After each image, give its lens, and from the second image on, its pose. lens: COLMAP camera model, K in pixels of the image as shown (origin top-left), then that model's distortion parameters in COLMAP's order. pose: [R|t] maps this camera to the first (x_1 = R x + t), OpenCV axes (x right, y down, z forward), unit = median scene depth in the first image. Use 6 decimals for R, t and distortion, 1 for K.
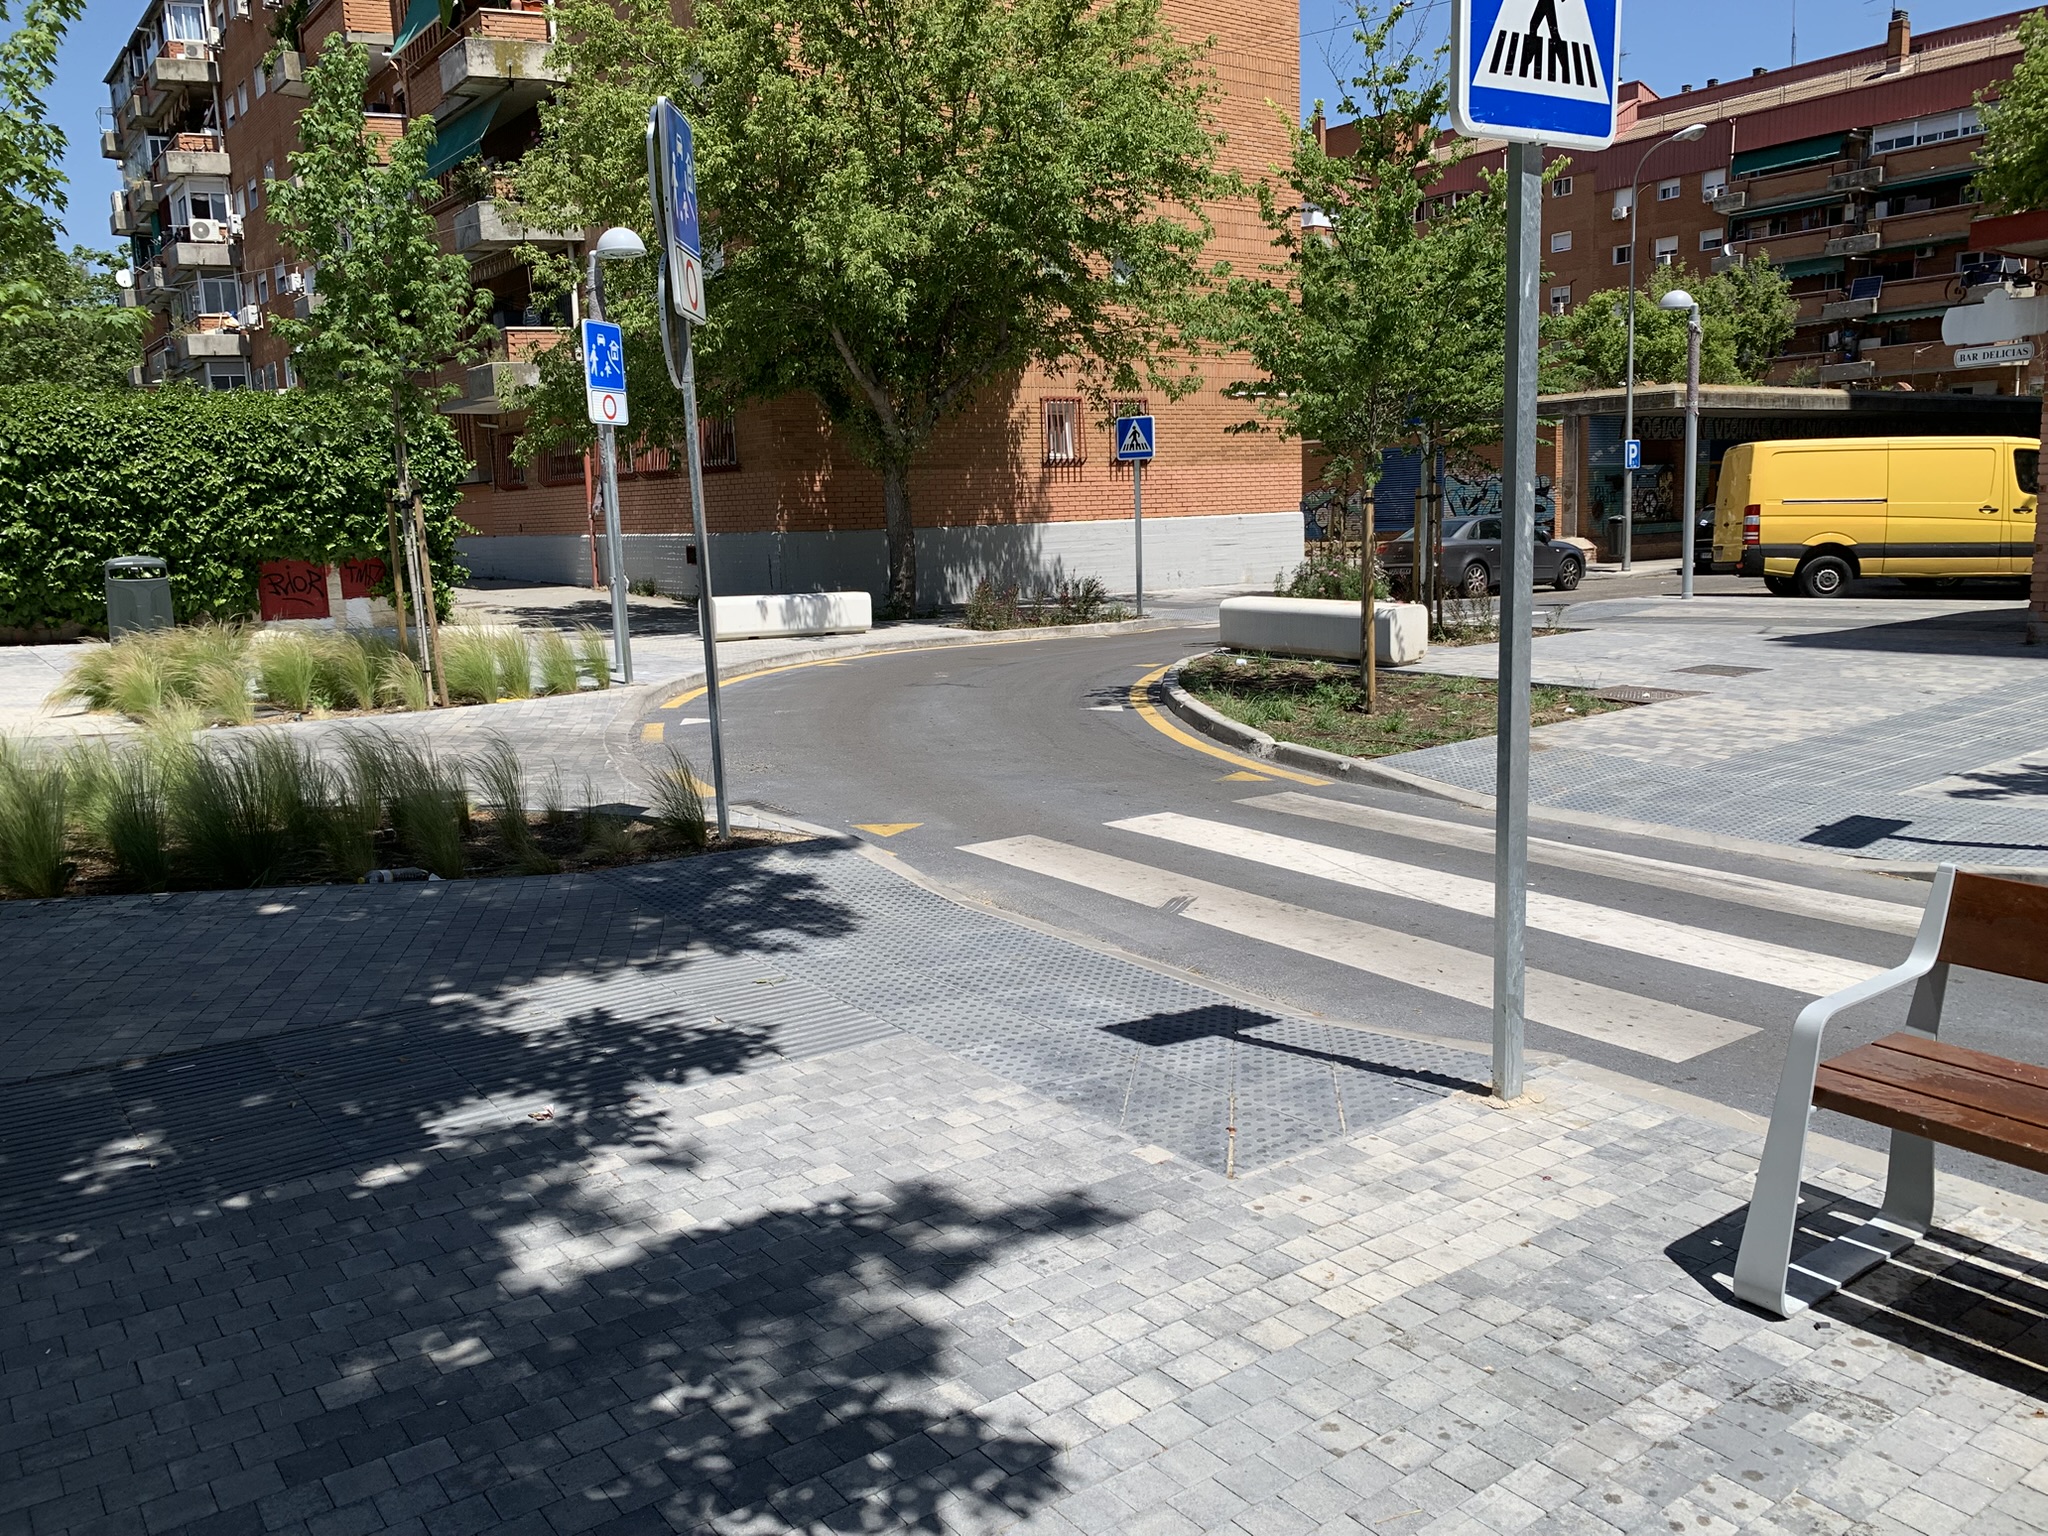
lens RADIAL K [[1552.5, 0, 1024.0], [0, 1552.5, 768.0], [0, 0, 1]] dist [0.008450, 0.003471]
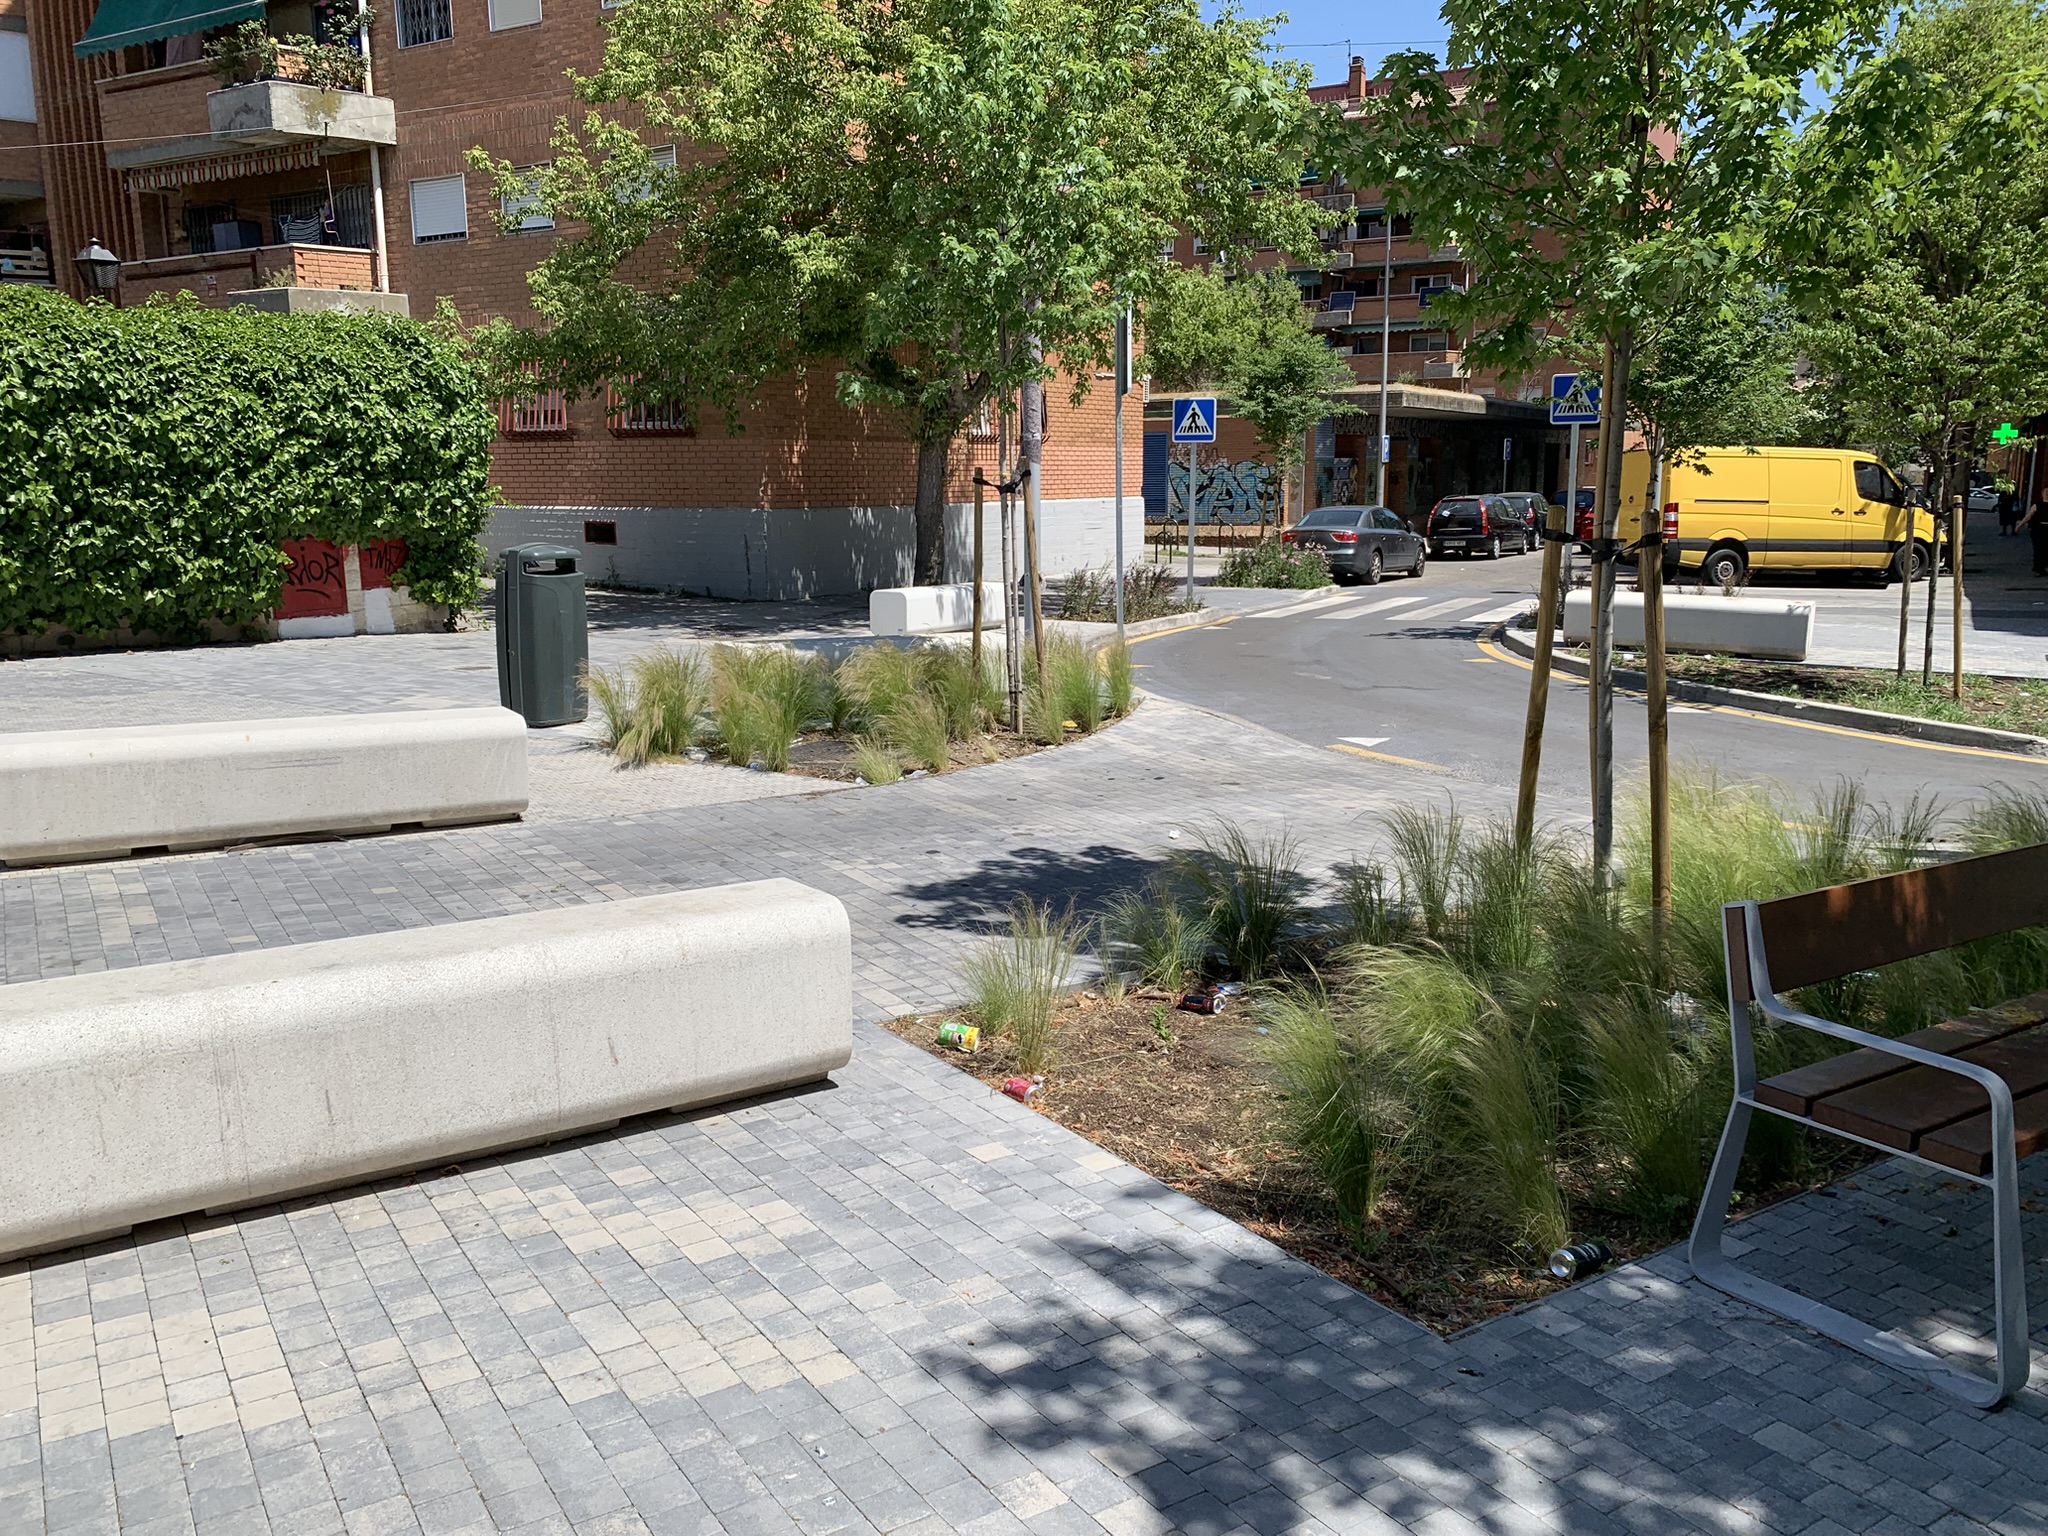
lens RADIAL K [[1584.0, 0, 1031.3], [0, 1584.0, 763.7], [0, 0, 1]] dist [0.002682, 0.002457]
pose [[0.920632, -0.043653, 0.387984, -0.481972], [0.039704, 0.999046, 0.018192, -0.026087], [-0.388408, -0.001343, 0.921487, 0.160855]]
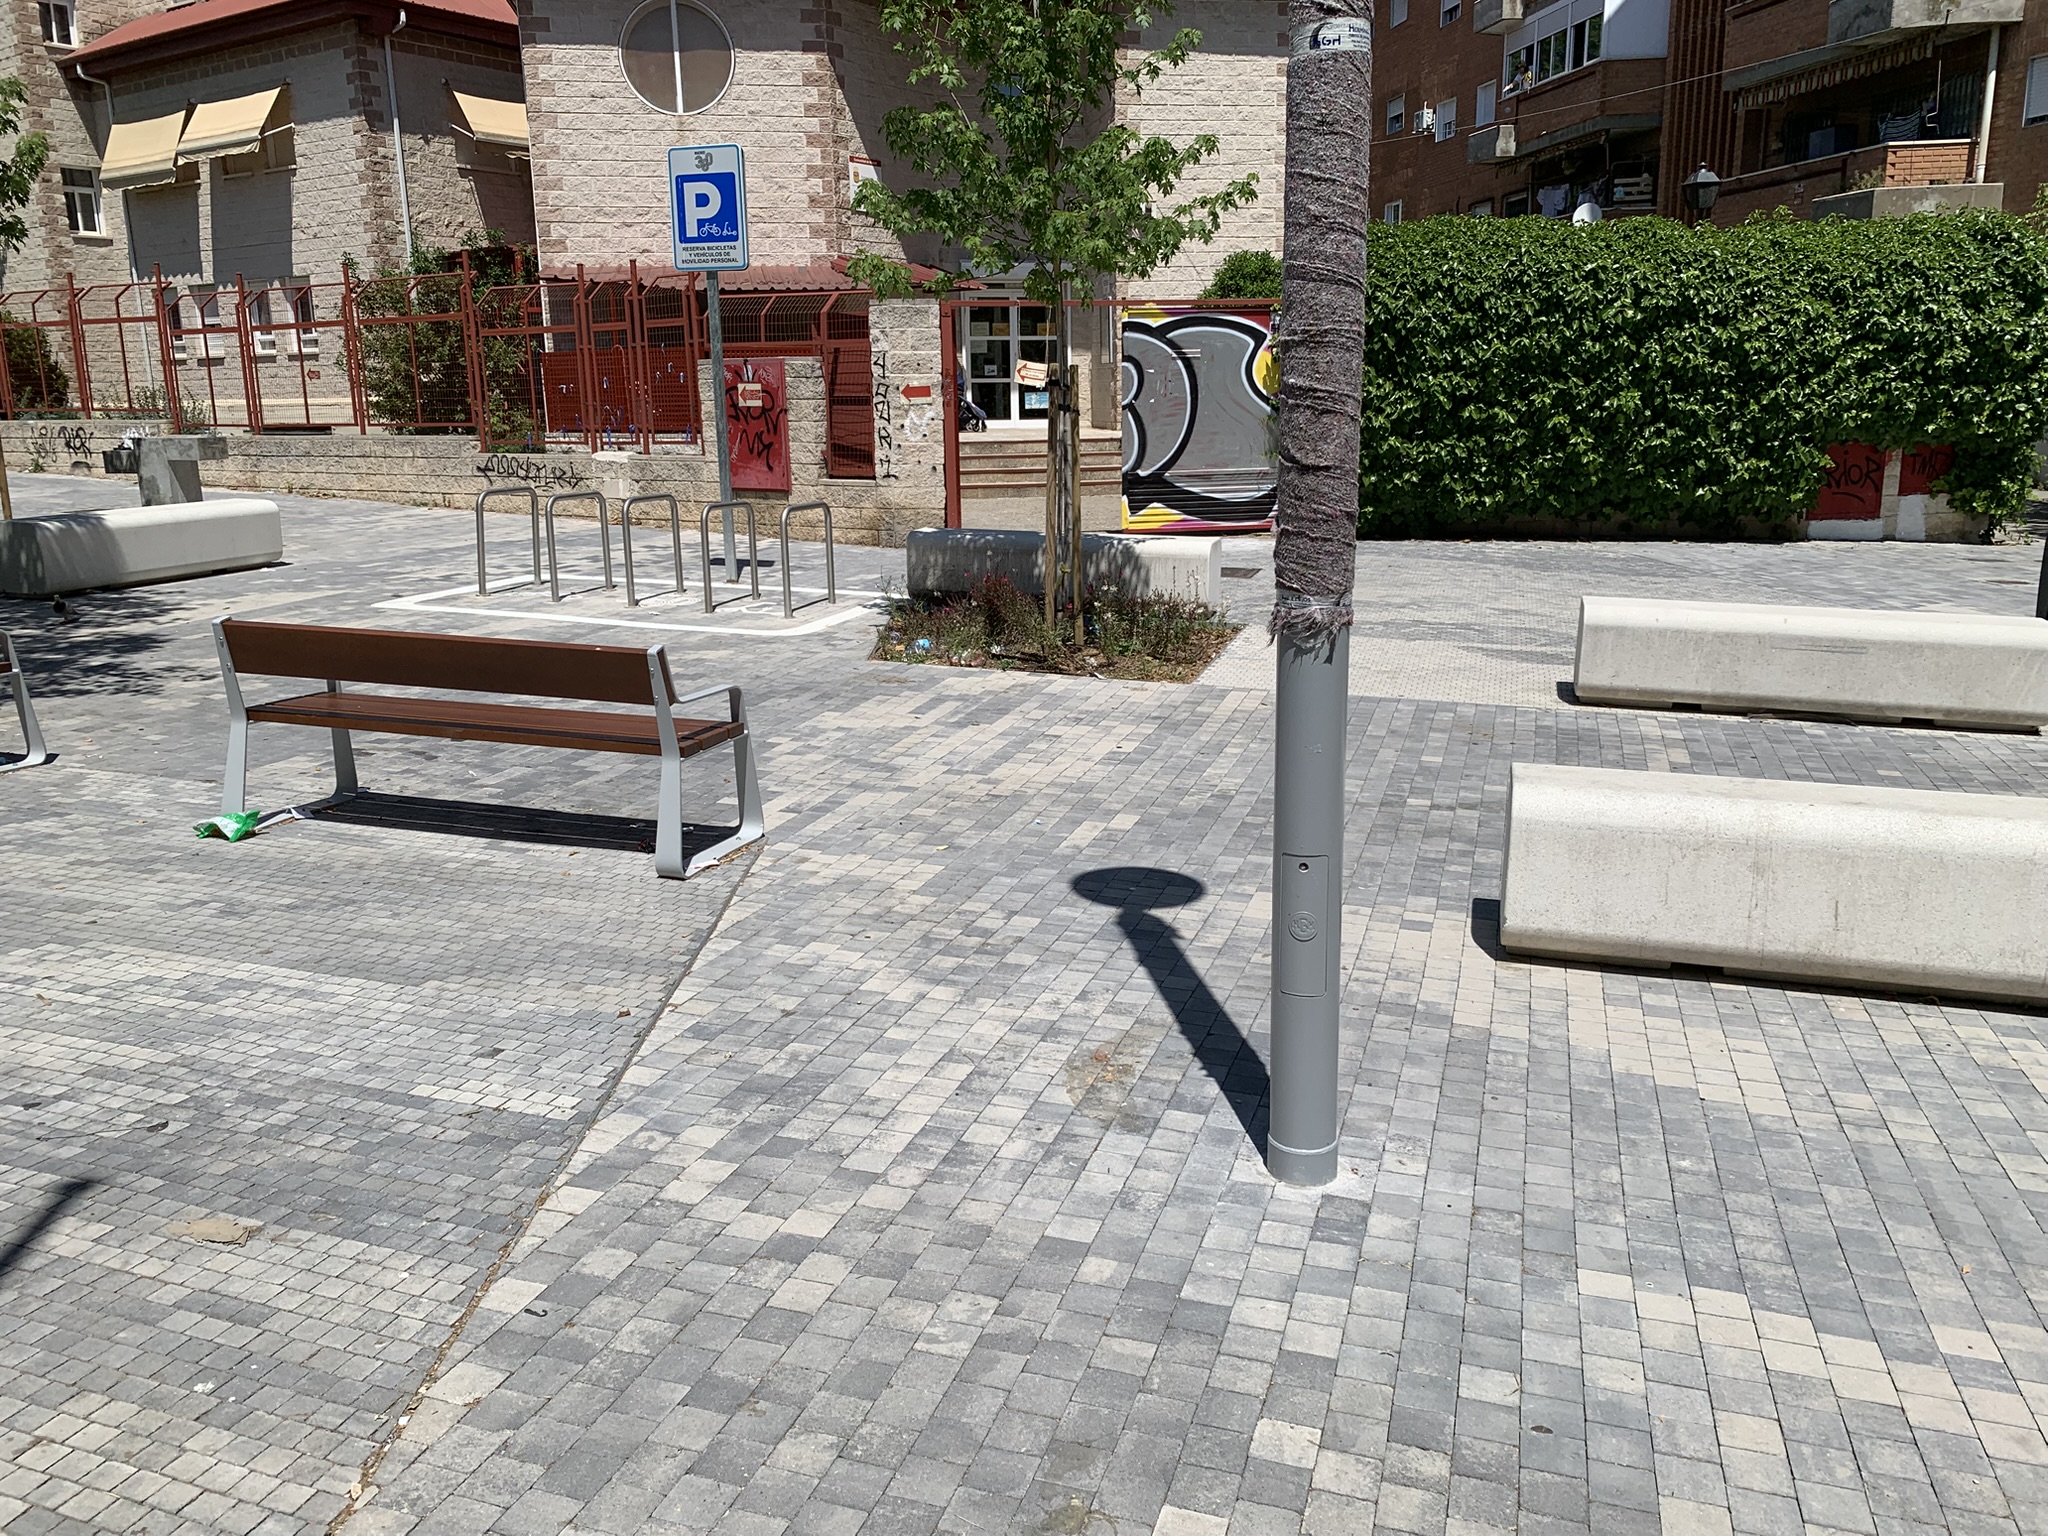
lens RADIAL K [[1584.0, 0, 1031.3], [0, 1584.0, 763.7], [0, 0, 1]] dist [0.002682, 0.002457]
pose [[0.885224, 0.125145, -0.448015, -0.491170], [-0.089341, 0.990941, 0.100275, -0.019116], [0.456505, -0.048740, 0.888385, 0.107670]]
